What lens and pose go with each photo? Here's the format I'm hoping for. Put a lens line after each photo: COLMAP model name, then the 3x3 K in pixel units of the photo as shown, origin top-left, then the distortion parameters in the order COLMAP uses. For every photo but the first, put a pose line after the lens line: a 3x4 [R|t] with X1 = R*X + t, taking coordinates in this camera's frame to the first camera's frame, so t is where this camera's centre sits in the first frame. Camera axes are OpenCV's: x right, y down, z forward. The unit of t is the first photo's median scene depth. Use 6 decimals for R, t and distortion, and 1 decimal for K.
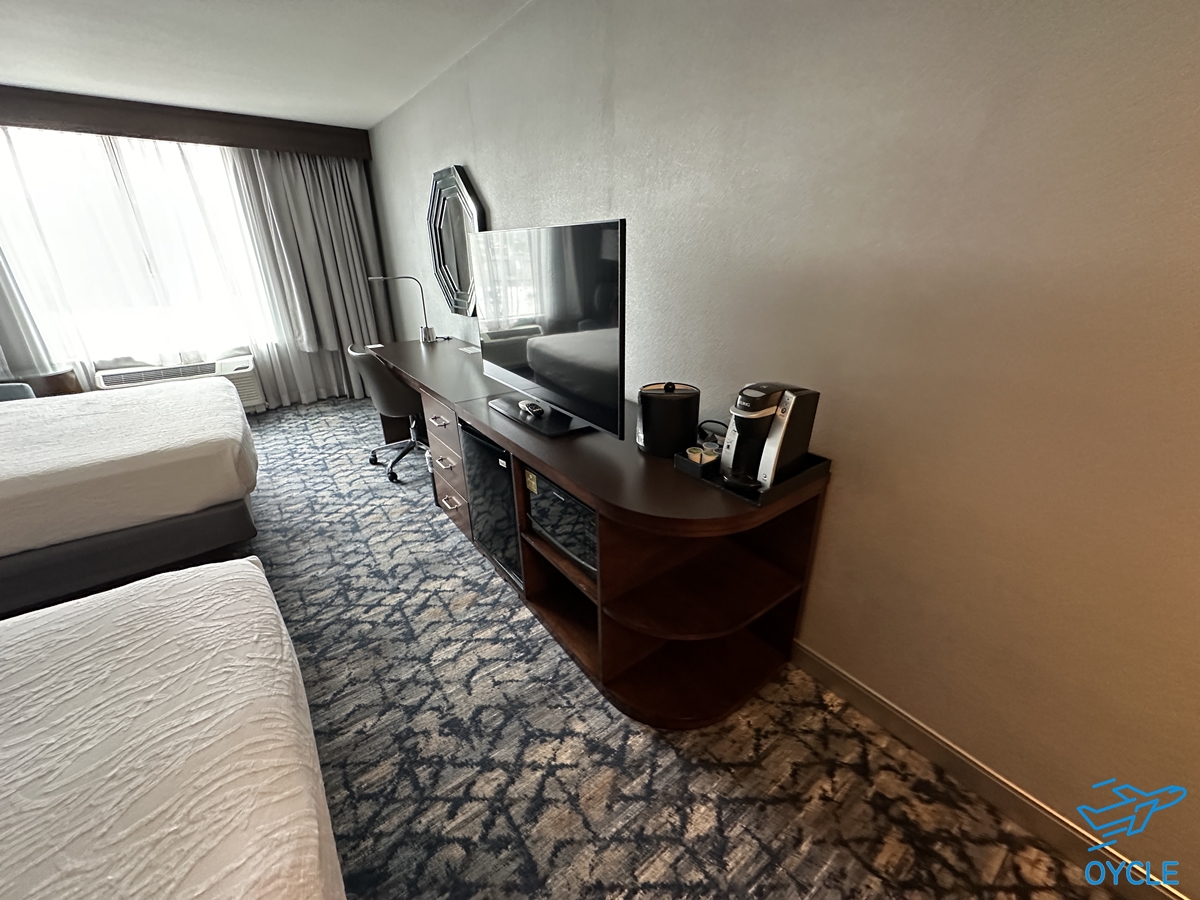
lens RADIAL K [[478.9, 0, 600.6], [0, 478.9, 448.8], [0, 0, 1]] dist [-0.001429, 0.000716]
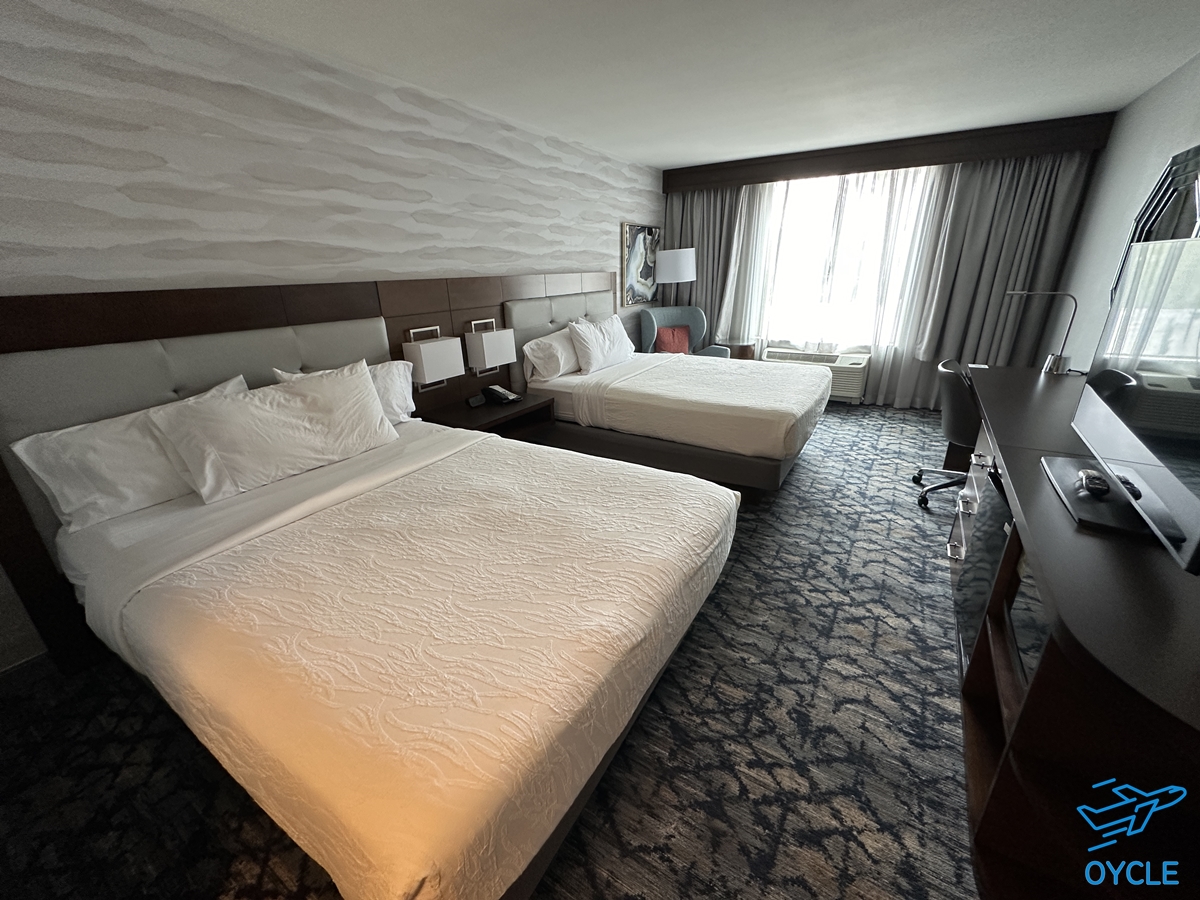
lens RADIAL K [[478.9, 0, 599.7], [0, 478.9, 446.9], [0, 0, 1]] dist [-0.001429, 0.000716]
pose [[0.365616, 0.327969, -0.871069, 0.194783], [-0.338438, 0.918648, 0.203829, -0.027775], [0.867055, 0.220280, 0.446869, 0.007124]]
